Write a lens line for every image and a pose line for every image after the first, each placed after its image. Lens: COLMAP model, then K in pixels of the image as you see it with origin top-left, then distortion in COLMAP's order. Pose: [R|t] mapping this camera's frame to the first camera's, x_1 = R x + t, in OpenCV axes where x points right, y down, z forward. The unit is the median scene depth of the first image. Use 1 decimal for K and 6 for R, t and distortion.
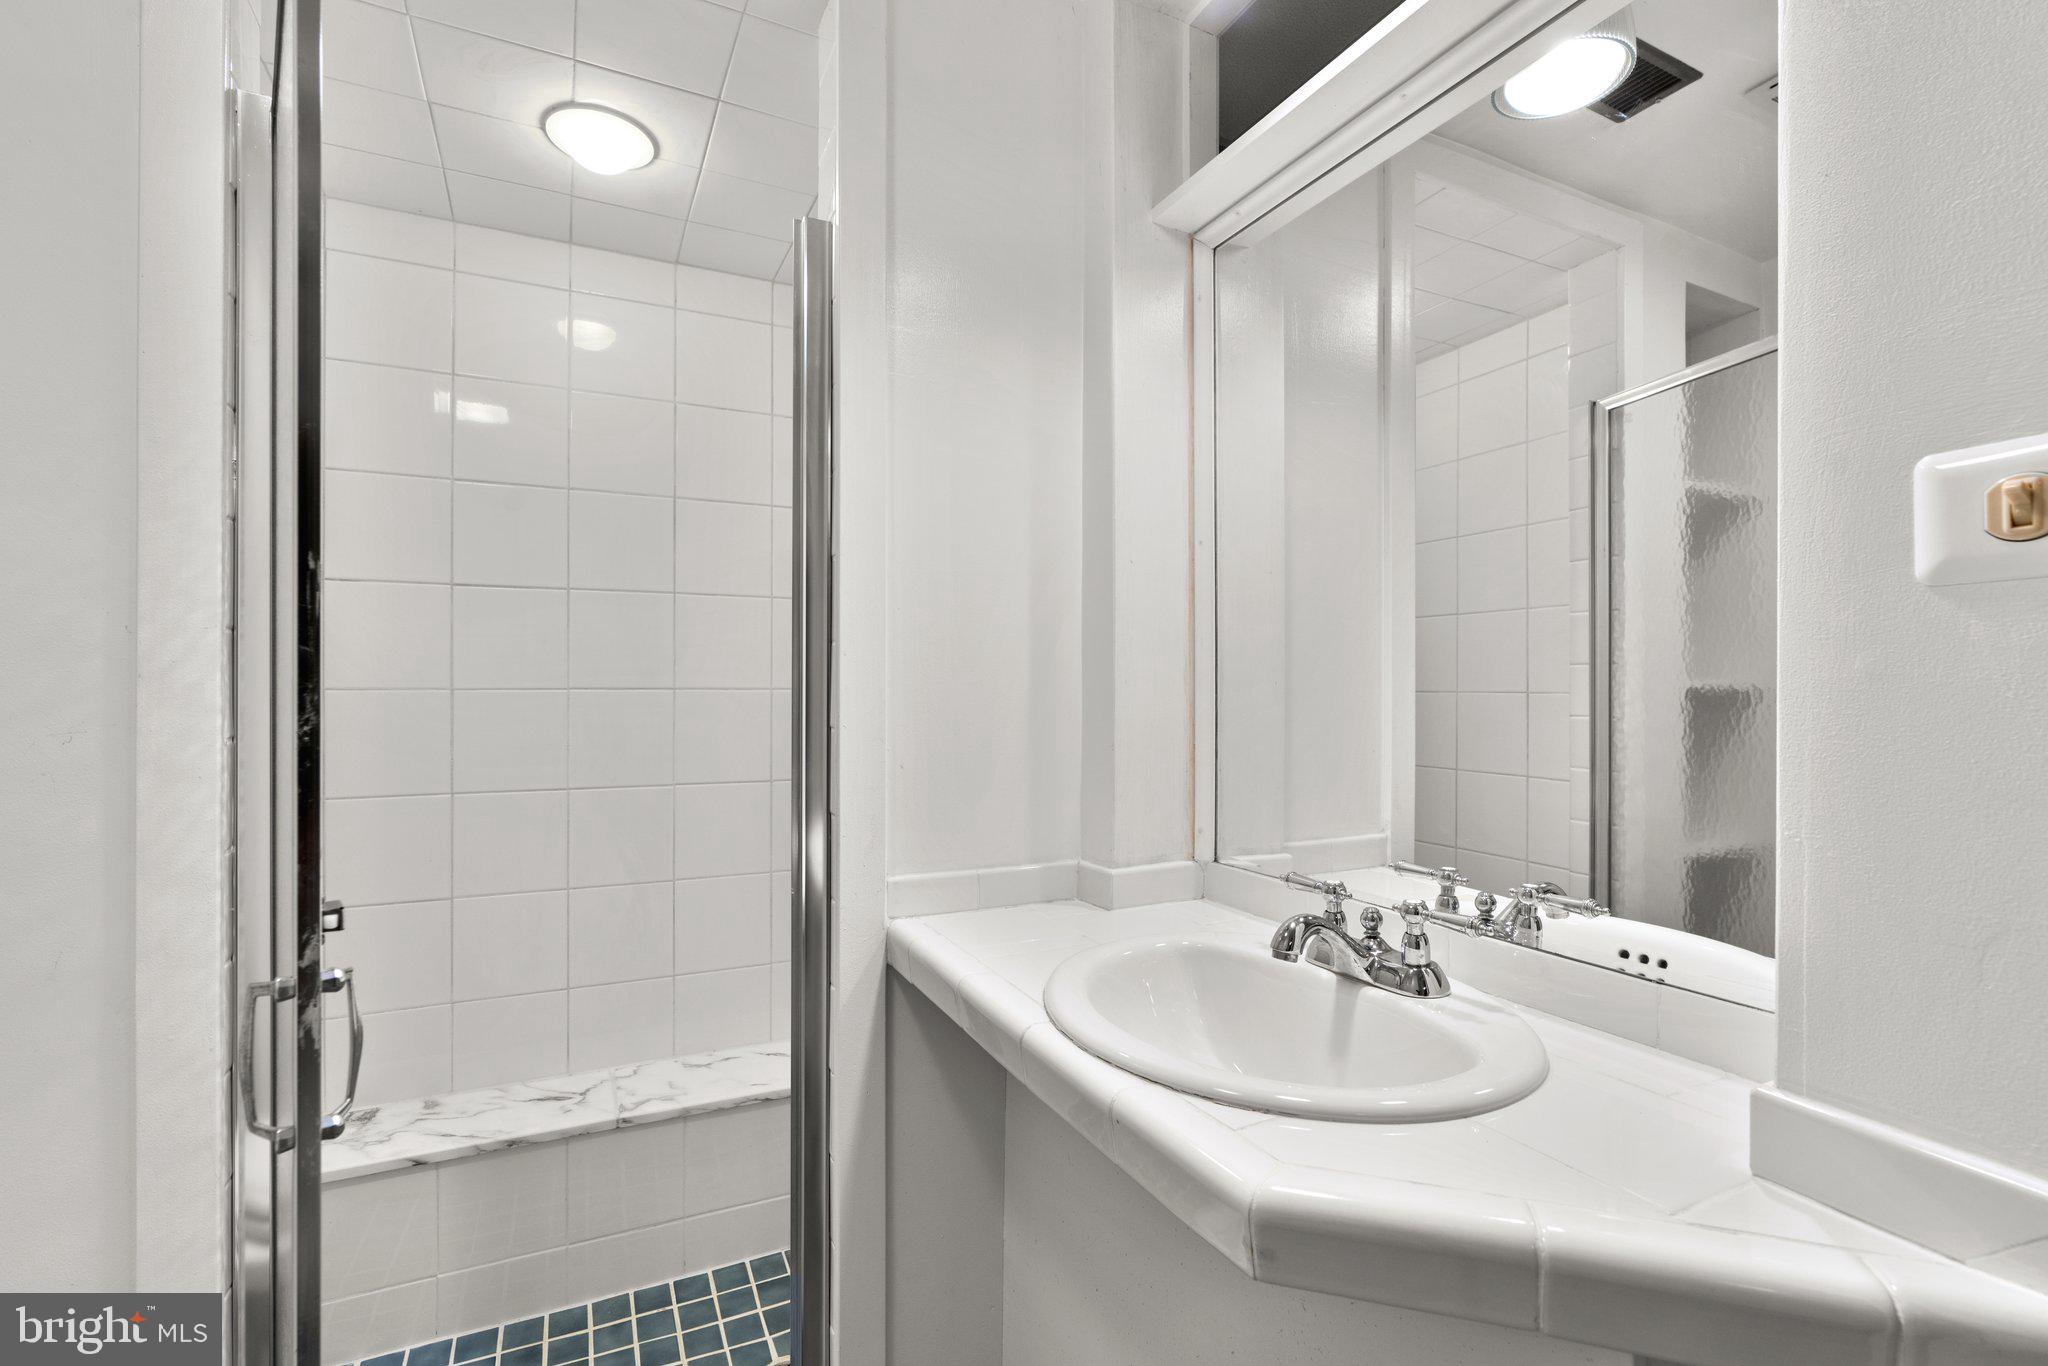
lens RADIAL K [[919.7, 0, 1017.1], [0, 919.7, 684.8], [0, 0, 1]] dist [-0.008946, 0.002722]
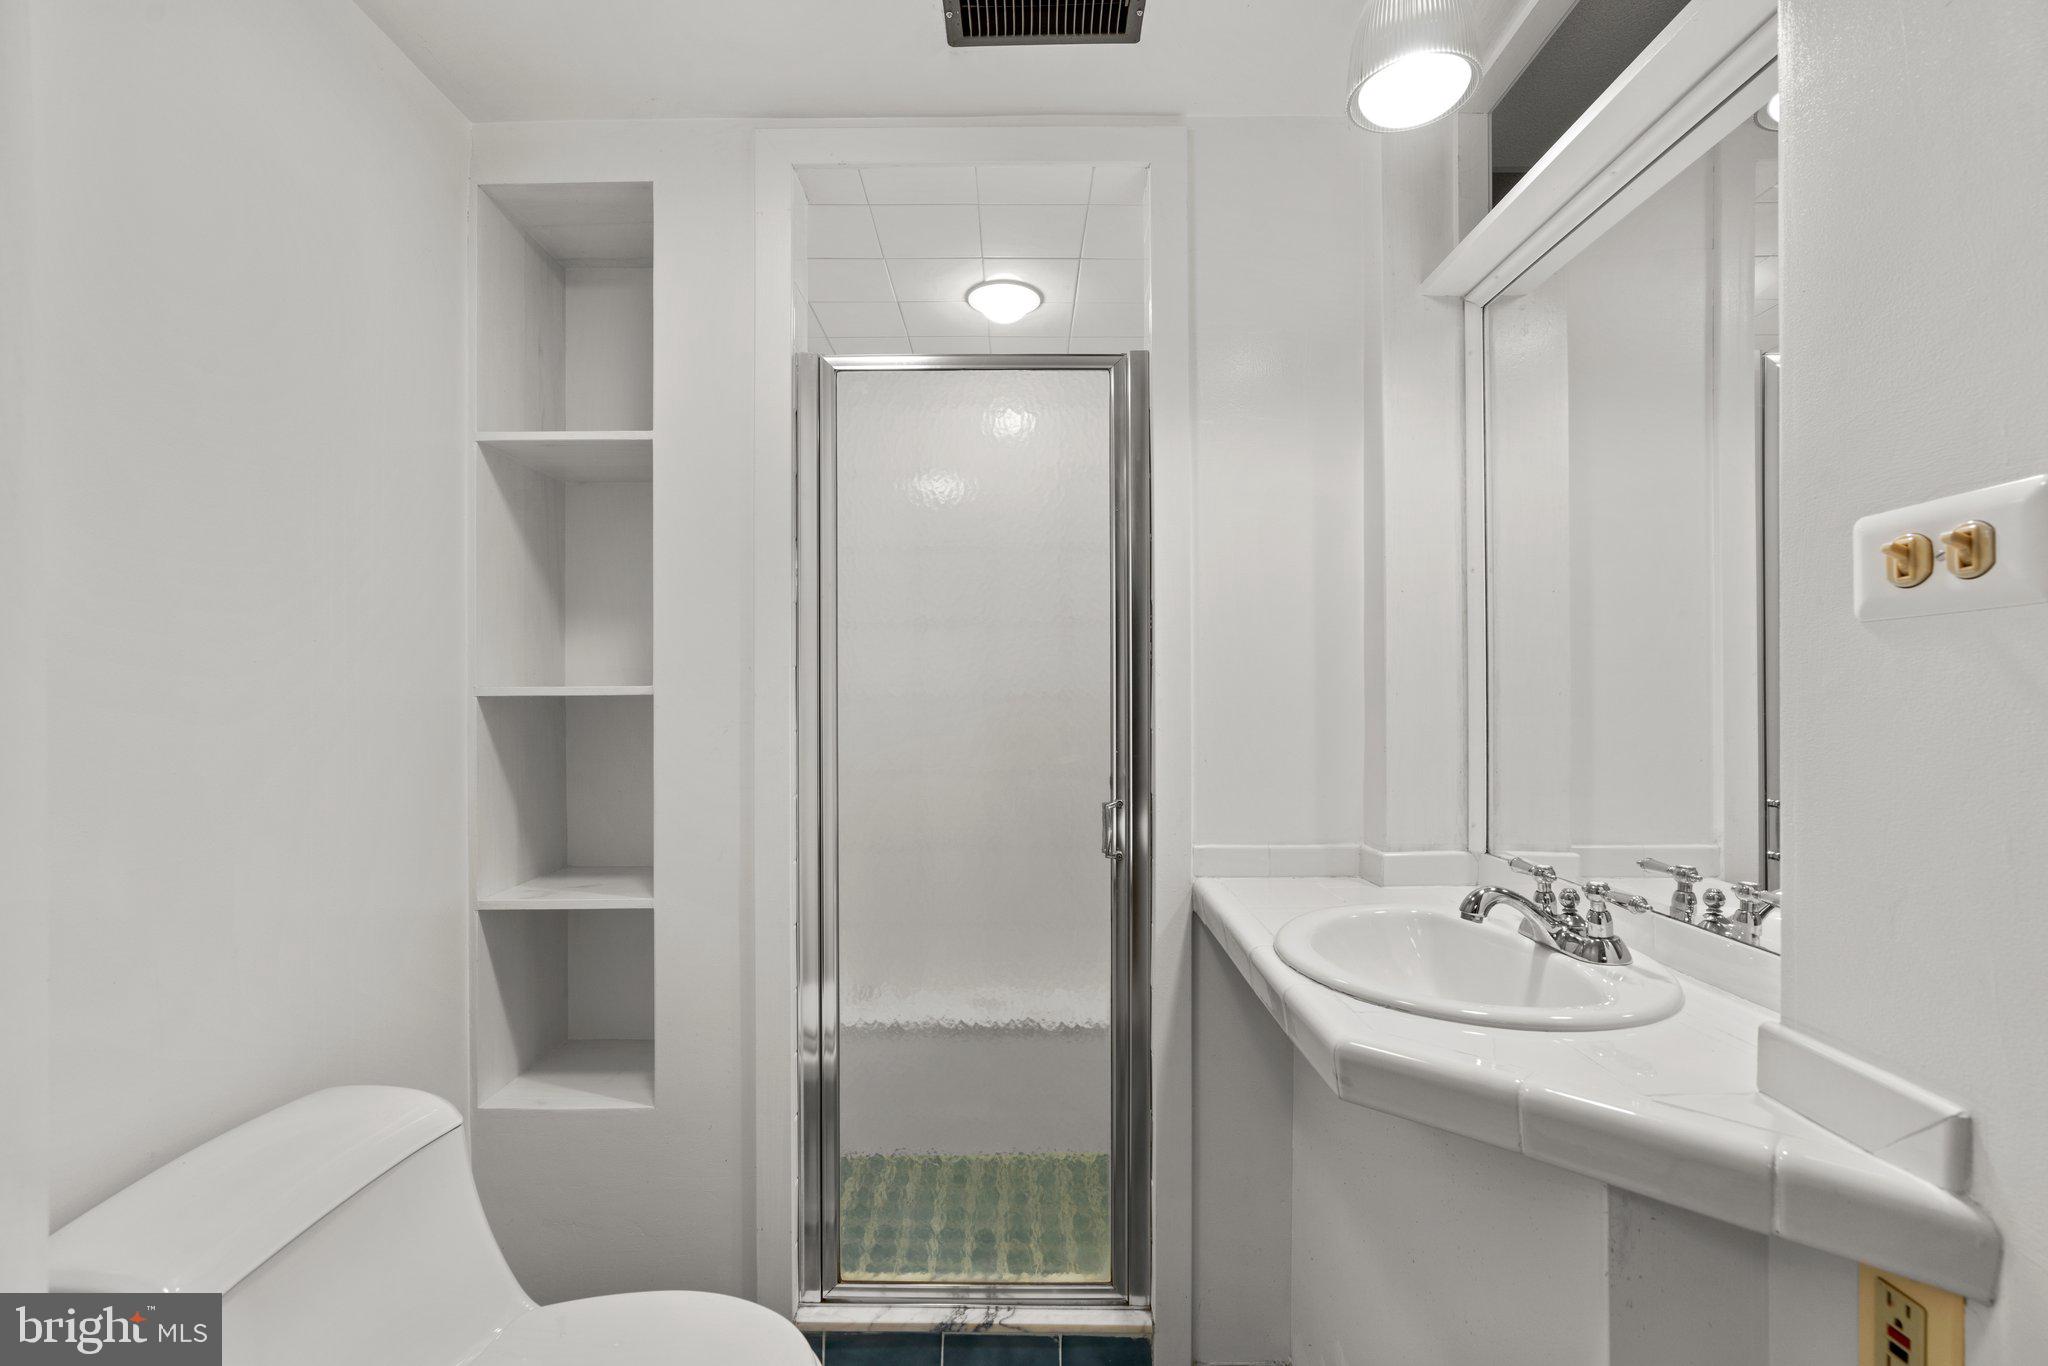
lens RADIAL K [[919.7, 0, 1025.7], [0, 919.7, 691.6], [0, 0, 1]] dist [-0.008946, 0.002722]
pose [[0.896249, -0.007254, -0.443492, 0.247355], [0.007046, 0.999973, -0.002117, -0.007953], [0.443496, -0.001227, 0.896276, -0.300638]]
